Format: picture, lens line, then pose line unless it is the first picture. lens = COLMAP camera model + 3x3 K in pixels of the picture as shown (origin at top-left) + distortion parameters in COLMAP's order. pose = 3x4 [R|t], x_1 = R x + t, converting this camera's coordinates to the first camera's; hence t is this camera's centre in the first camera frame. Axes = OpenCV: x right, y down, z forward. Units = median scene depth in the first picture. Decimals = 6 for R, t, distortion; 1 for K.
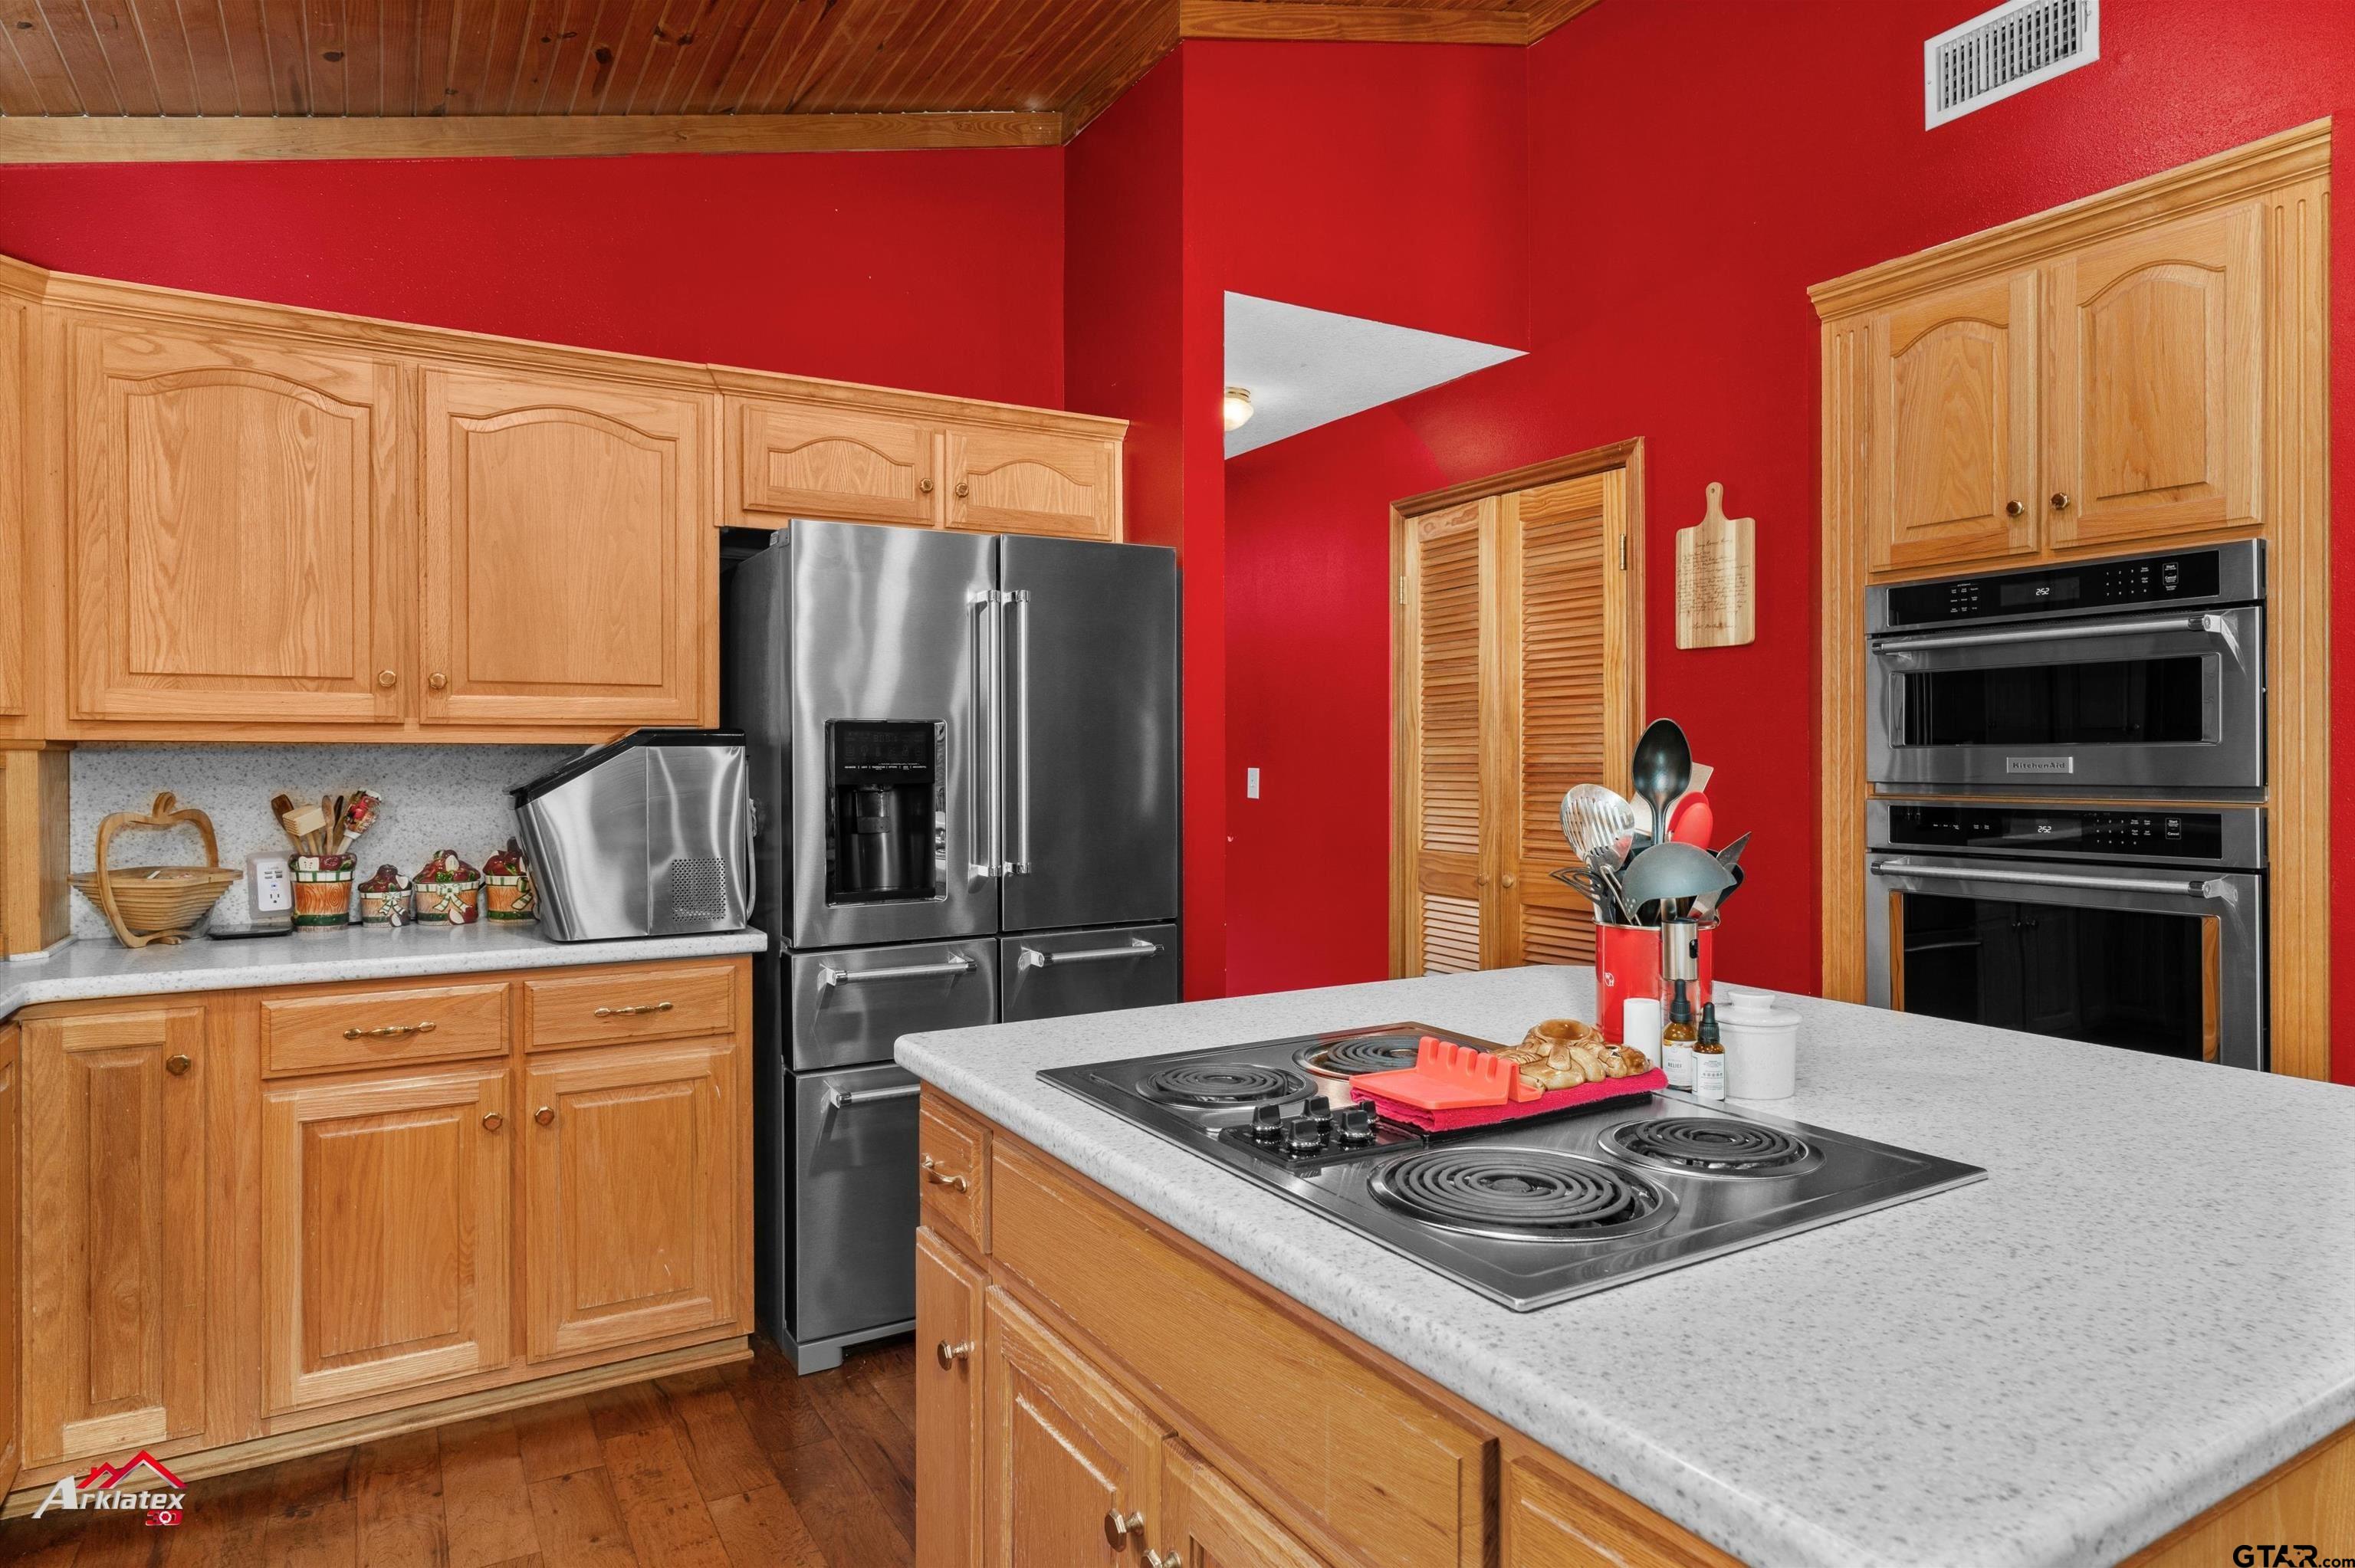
lens RADIAL K [[1343.7, 0, 1177.5], [0, 1343.7, 784.0], [0, 0, 1]] dist [-0.003272, 0.000418]
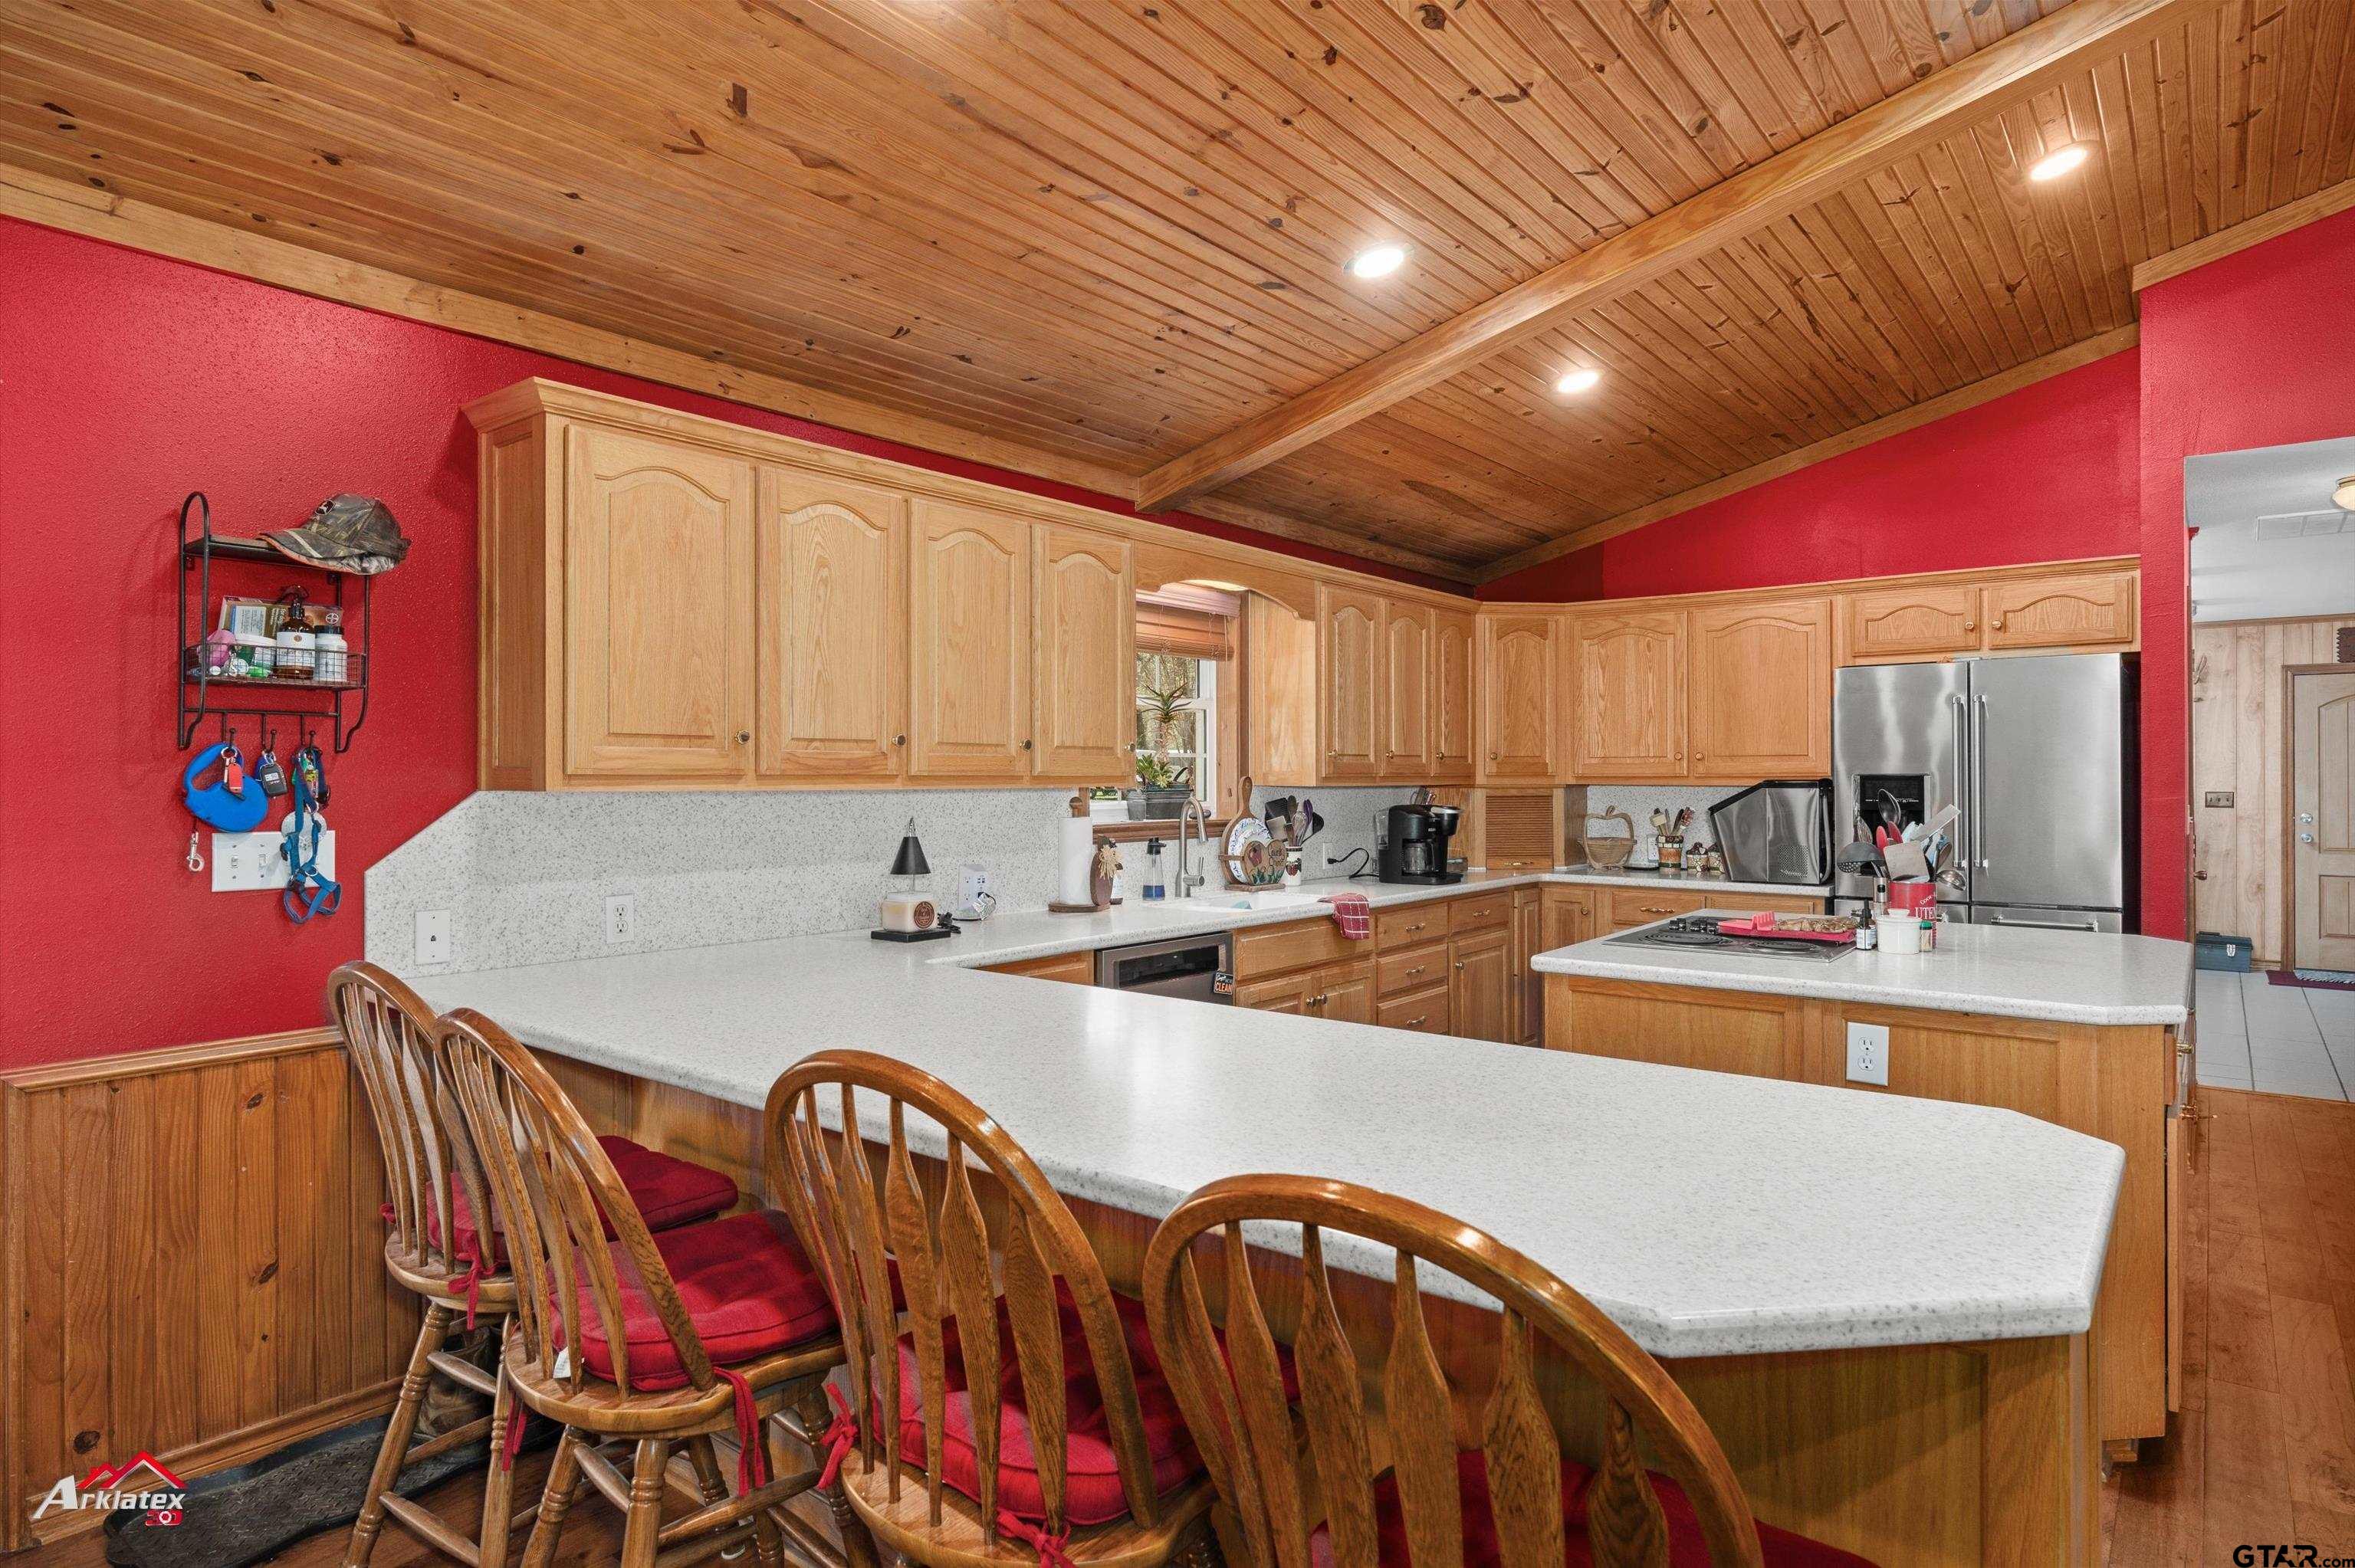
lens RADIAL K [[1343.7, 0, 1177.5], [0, 1343.7, 784.0], [0, 0, 1]] dist [-0.003272, 0.000418]
pose [[0.361052, 0.009935, -0.932493, 1.117588], [-0.009240, 0.999932, 0.007076, -0.039557], [0.932500, 0.006061, 0.361119, -0.537012]]
